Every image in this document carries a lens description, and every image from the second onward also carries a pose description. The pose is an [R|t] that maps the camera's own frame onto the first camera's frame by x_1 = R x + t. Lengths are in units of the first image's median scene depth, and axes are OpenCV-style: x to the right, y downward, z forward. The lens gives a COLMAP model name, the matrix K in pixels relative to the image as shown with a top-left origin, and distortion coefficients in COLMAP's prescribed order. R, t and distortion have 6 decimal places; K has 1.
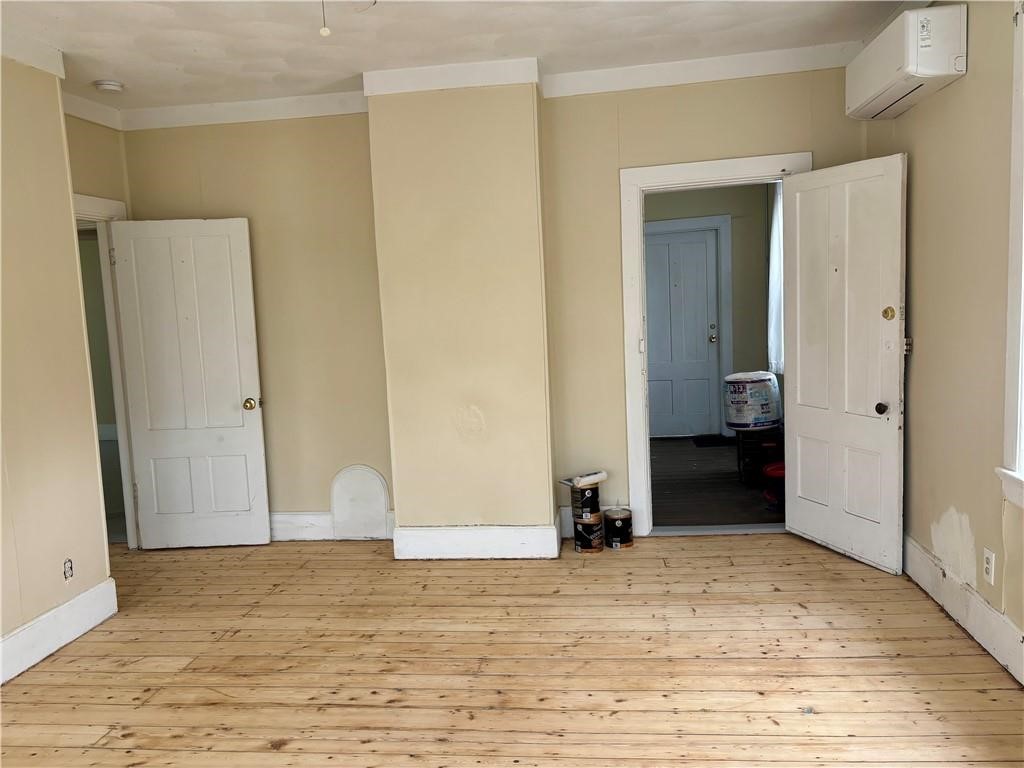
lens RADIAL K [[788.5, 0, 512.0], [0, 788.5, 384.0], [0, 0, 1]] dist [0.007574, 0.003322]
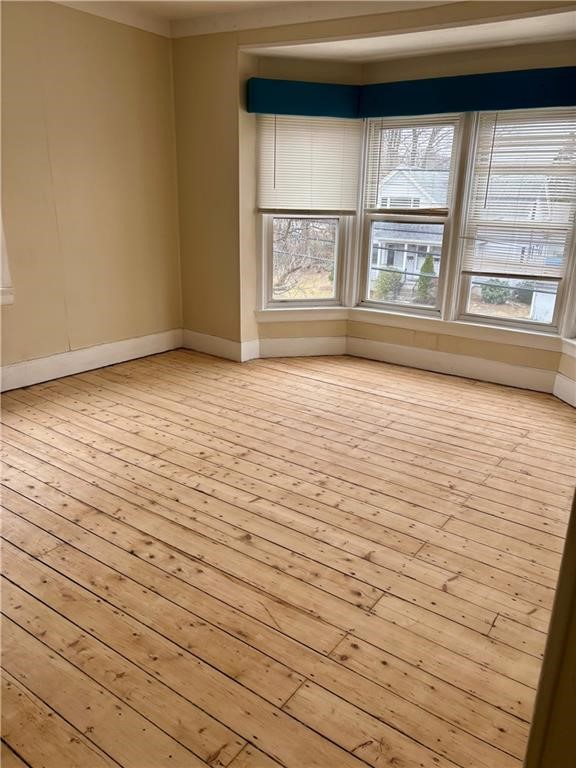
lens RADIAL K [[591.3, 0, 288.0], [0, 591.3, 384.0], [0, 0, 1]] dist [0.007574, 0.003322]
pose [[-0.887301, -0.119972, 0.445312, -0.706167], [0.065501, 0.923002, 0.379180, -0.139662], [-0.456515, 0.365616, -0.811122, 1.545205]]
